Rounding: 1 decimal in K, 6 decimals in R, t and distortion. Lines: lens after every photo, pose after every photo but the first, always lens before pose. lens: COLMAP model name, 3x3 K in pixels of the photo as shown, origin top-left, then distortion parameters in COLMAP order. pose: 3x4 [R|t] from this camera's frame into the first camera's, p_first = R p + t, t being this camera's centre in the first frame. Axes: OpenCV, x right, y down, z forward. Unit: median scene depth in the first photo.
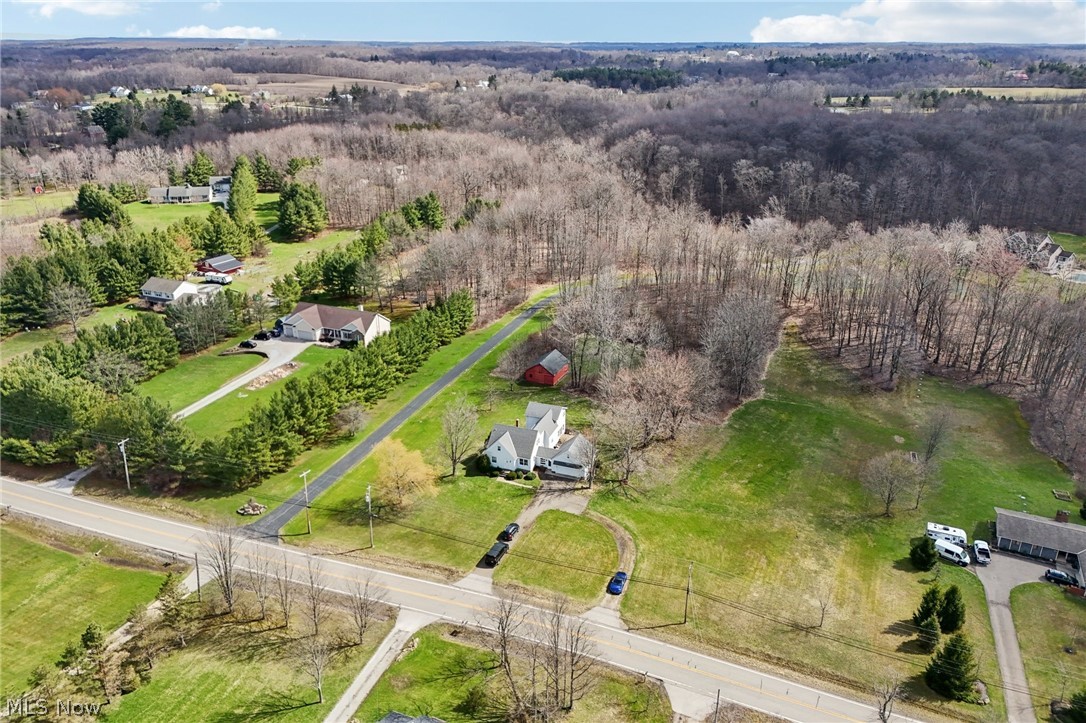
lens RADIAL K [[797.0, 0, 539.2], [0, 797.0, 359.9], [0, 0, 1]] dist [0.082253, -0.079896]
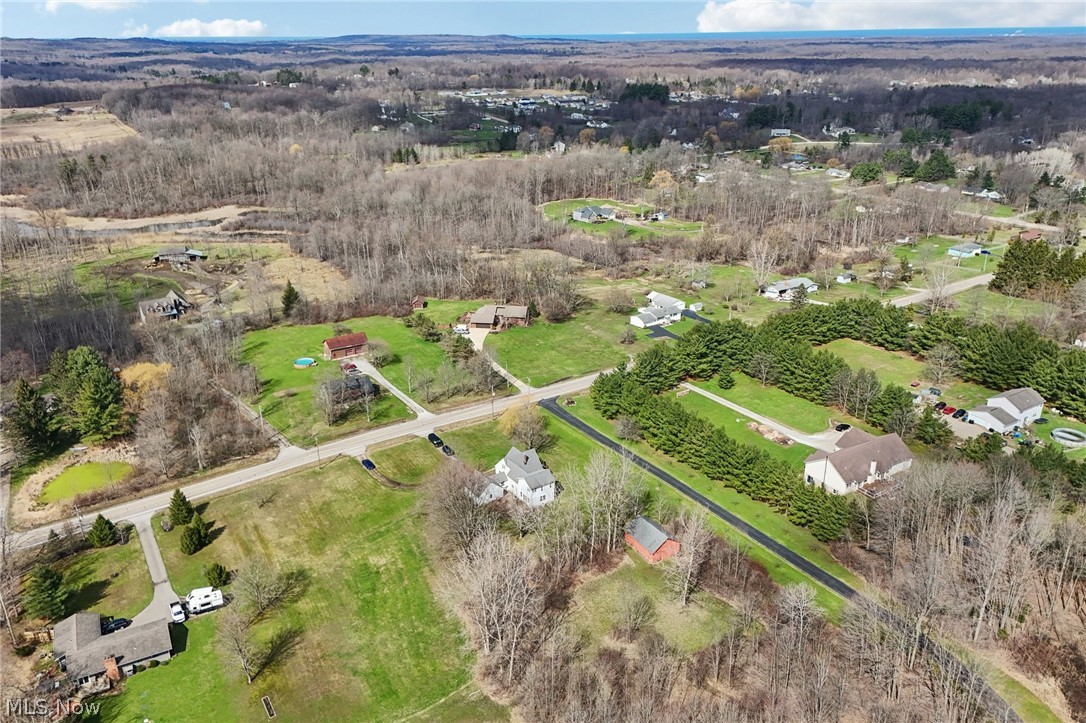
lens RADIAL K [[814.6, 0, 543.0], [0, 814.6, 361.5], [0, 0, 1]] dist [0.086526, -0.095844]
pose [[-0.588959, 0.307797, -0.747254, 0.914901], [-0.294724, 0.779152, 0.553227, -0.797652], [0.752505, 0.546062, -0.368174, 1.471335]]
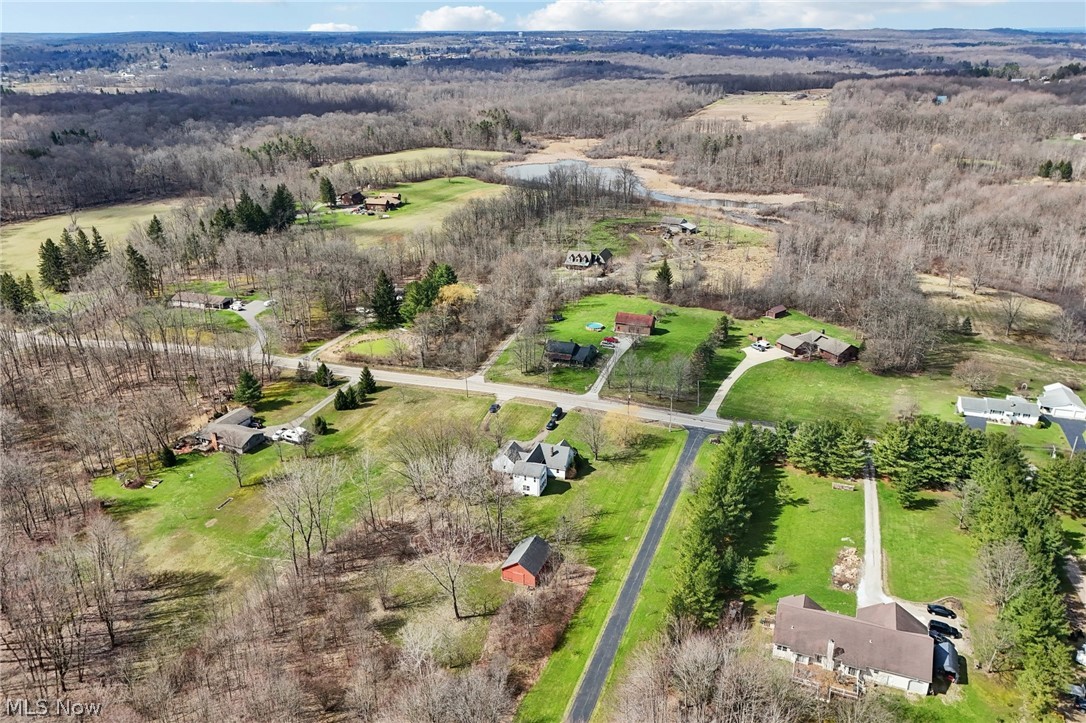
lens RADIAL K [[805.3, 0, 538.9], [0, 805.3, 360.6], [0, 0, 1]] dist [0.085133, -0.090205]
pose [[-0.999874, 0.012370, -0.009909, 0.004397], [0.001929, 0.715518, 0.698592, -0.974714], [0.015732, 0.698485, -0.715452, 1.905041]]
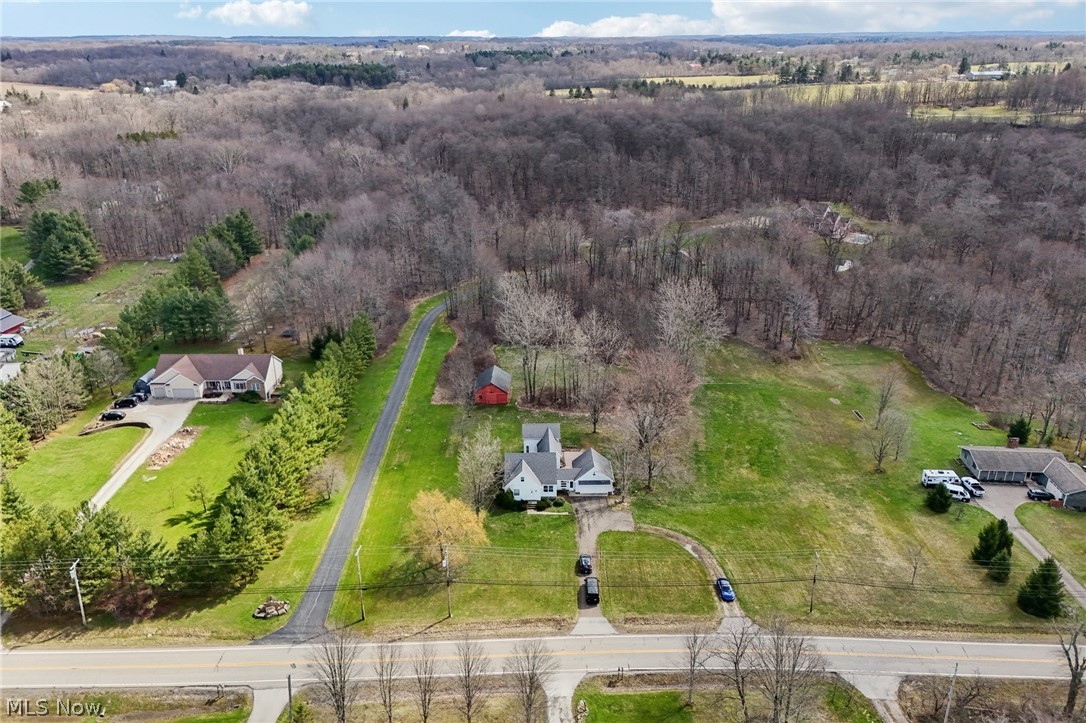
lens RADIAL K [[823.4, 0, 543.0], [0, 823.4, 361.5], [0, 0, 1]] dist [0.071435, -0.069644]
pose [[0.929763, -0.143652, 0.338975, -0.333062], [0.144361, 0.989252, 0.023265, -0.042304], [-0.338673, 0.027304, 0.940508, 0.095280]]
